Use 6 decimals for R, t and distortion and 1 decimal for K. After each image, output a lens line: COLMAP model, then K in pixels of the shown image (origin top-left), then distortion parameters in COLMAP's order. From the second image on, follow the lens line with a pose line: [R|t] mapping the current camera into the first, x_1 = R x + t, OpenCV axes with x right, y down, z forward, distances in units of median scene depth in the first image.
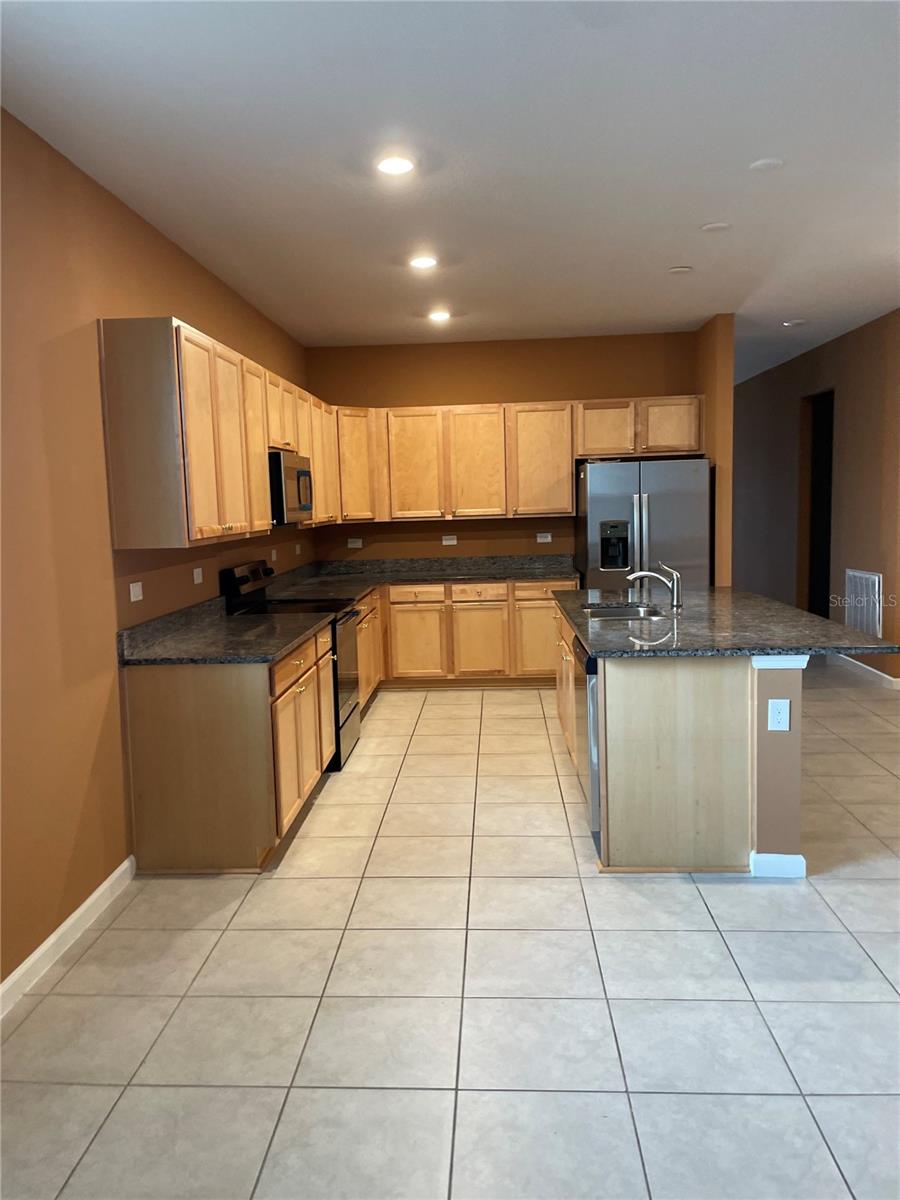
lens RADIAL K [[901.9, 0, 430.8], [0, 901.9, 595.7], [0, 0, 1]] dist [0.086942, -0.133786]
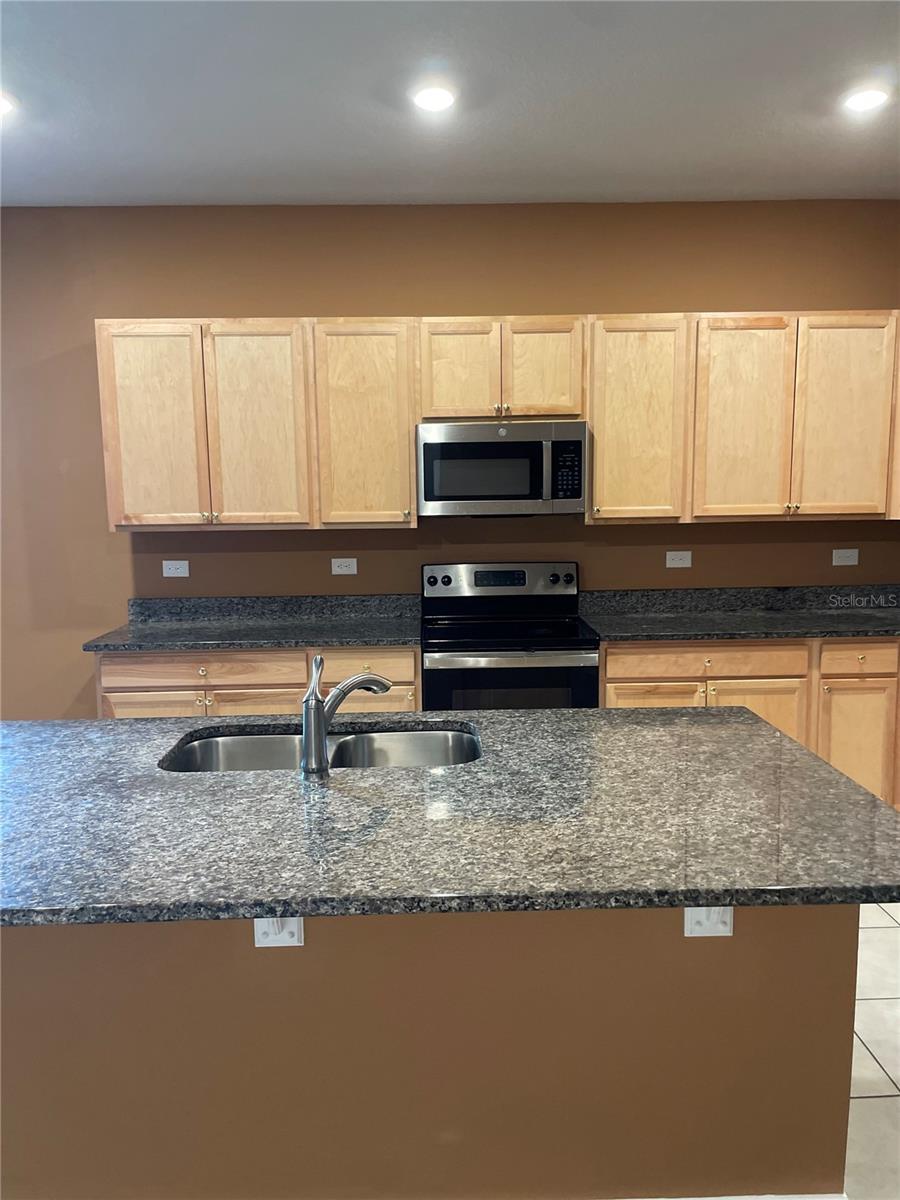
lens RADIAL K [[914.0, 0, 451.5], [0, 914.0, 607.3], [0, 0, 1]] dist [0.088574, -0.138865]
pose [[0.096089, 0.159654, -0.982485, 0.595761], [-0.093986, 0.984098, 0.150724, -0.115434], [0.990926, 0.077857, 0.109566, 0.878987]]
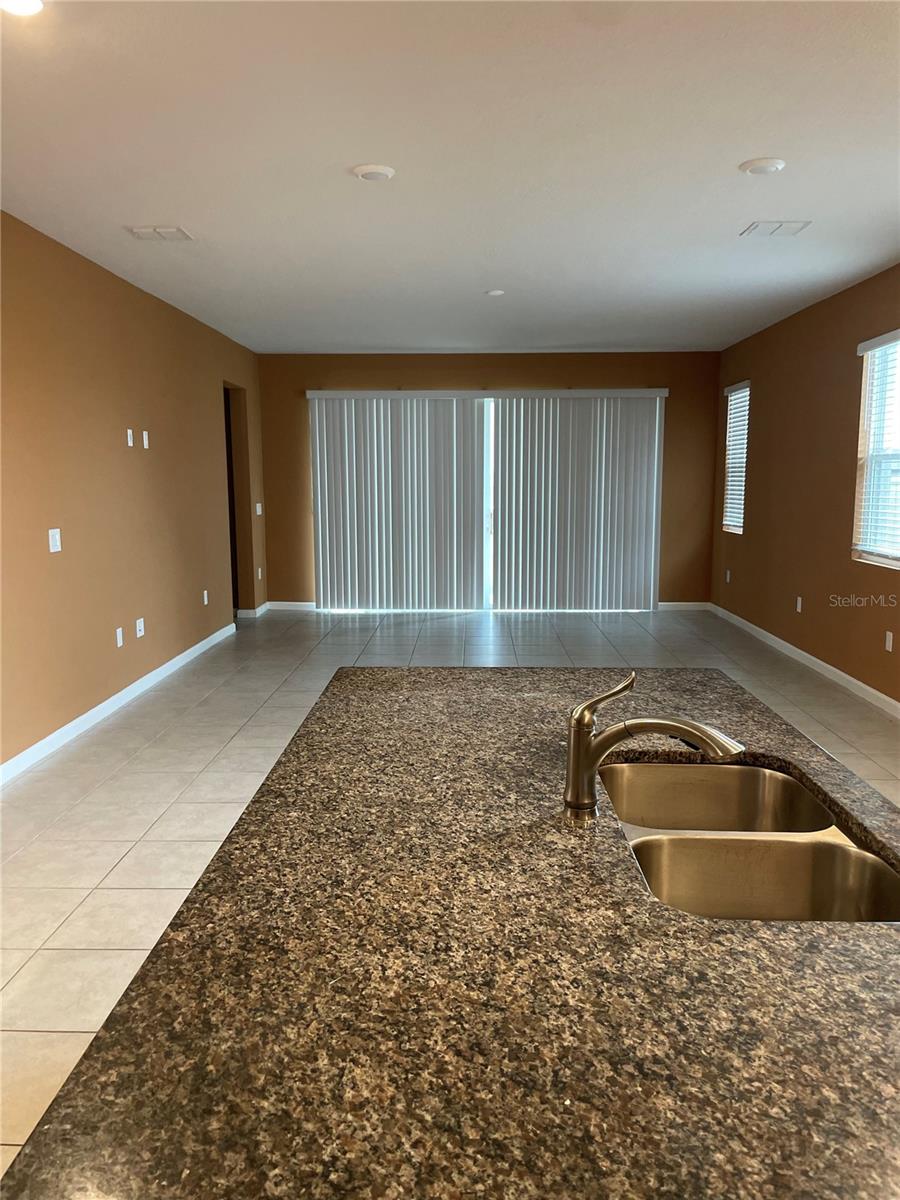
lens RADIAL K [[907.7, 0, 450.0], [0, 907.7, 600.0], [0, 0, 1]] dist [0.098341, -0.142289]
pose [[-0.998452, 0.036231, -0.042211, 0.288740], [0.024902, 0.969645, 0.243247, -0.127863], [0.049743, 0.241819, -0.969045, 1.140920]]
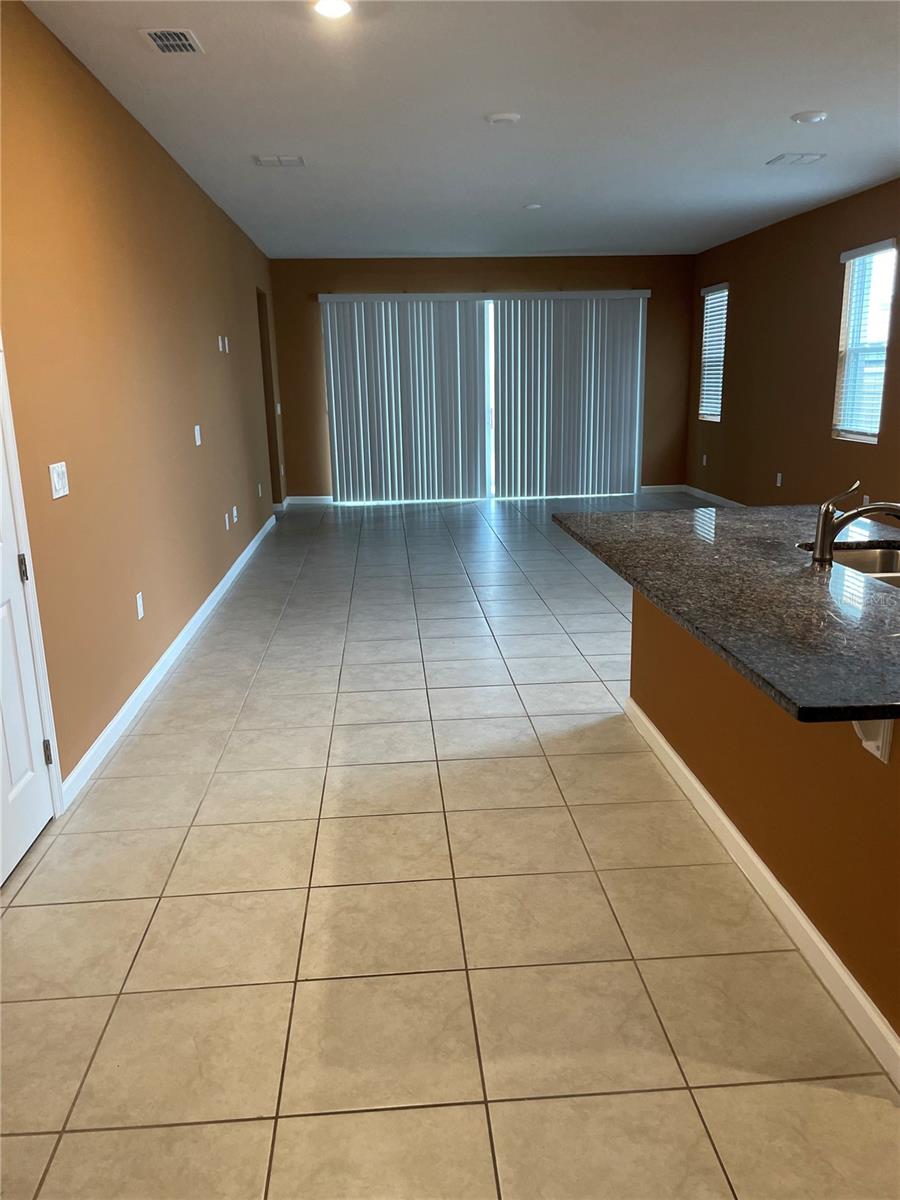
lens RADIAL K [[907.7, 0, 450.0], [0, 907.7, 600.0], [0, 0, 1]] dist [0.098341, -0.142289]
pose [[-0.987935, 0.081321, -0.131801, 0.512778], [0.030973, 0.937599, 0.346338, -0.154118], [0.151740, 0.338077, -0.928805, 1.325748]]
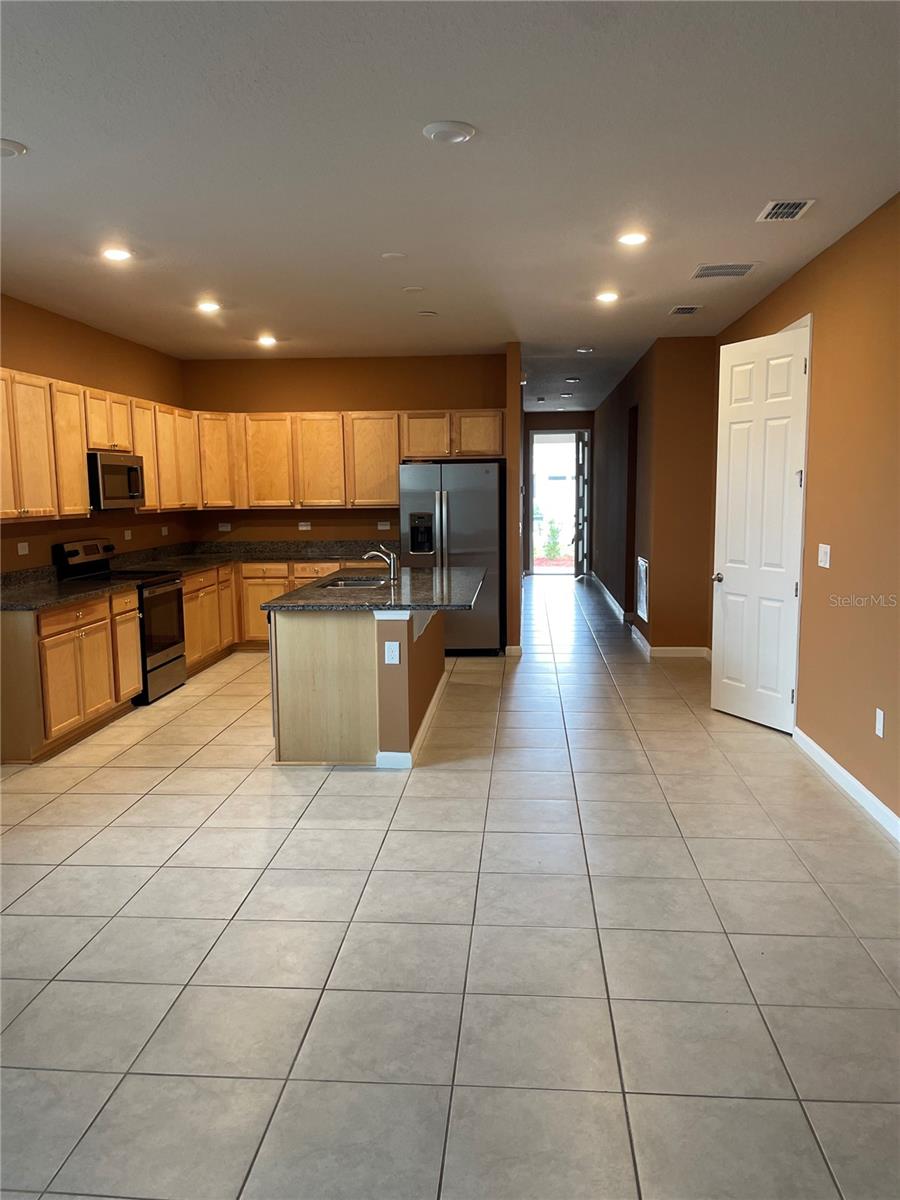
lens RADIAL K [[907.7, 0, 450.0], [0, 907.7, 600.0], [0, 0, 1]] dist [0.098341, -0.142289]
pose [[0.999774, 0.018966, -0.009552, 0.318209], [-0.018798, 0.999672, 0.017393, 0.015005], [0.009879, -0.017210, 0.999803, -0.266335]]
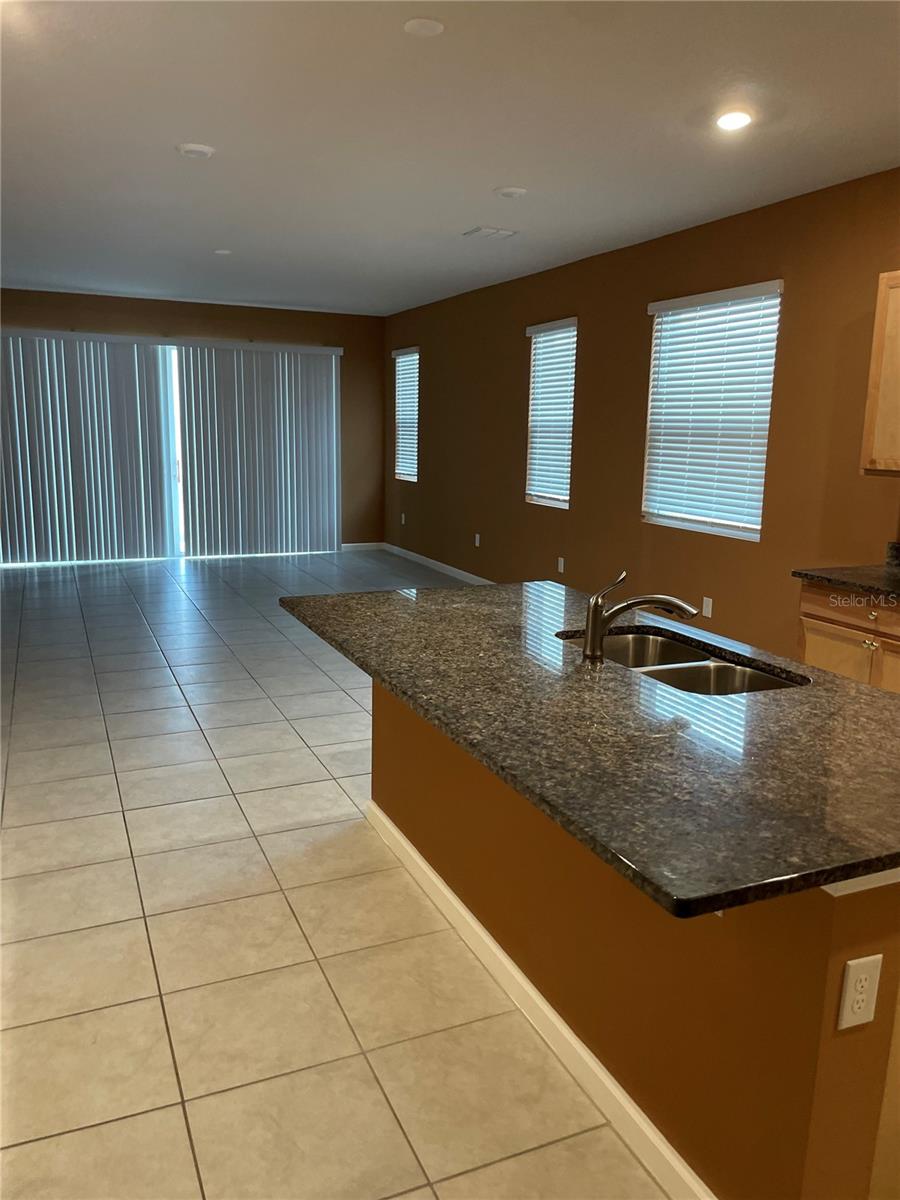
lens RADIAL K [[910.7, 0, 451.3], [0, 910.7, 587.8], [0, 0, 1]] dist [0.094853, -0.136699]
pose [[-0.883006, 0.094845, -0.459679, 0.514906], [-0.044076, 0.958287, 0.282387, -0.154207], [0.467288, 0.269610, -0.841993, 1.224431]]
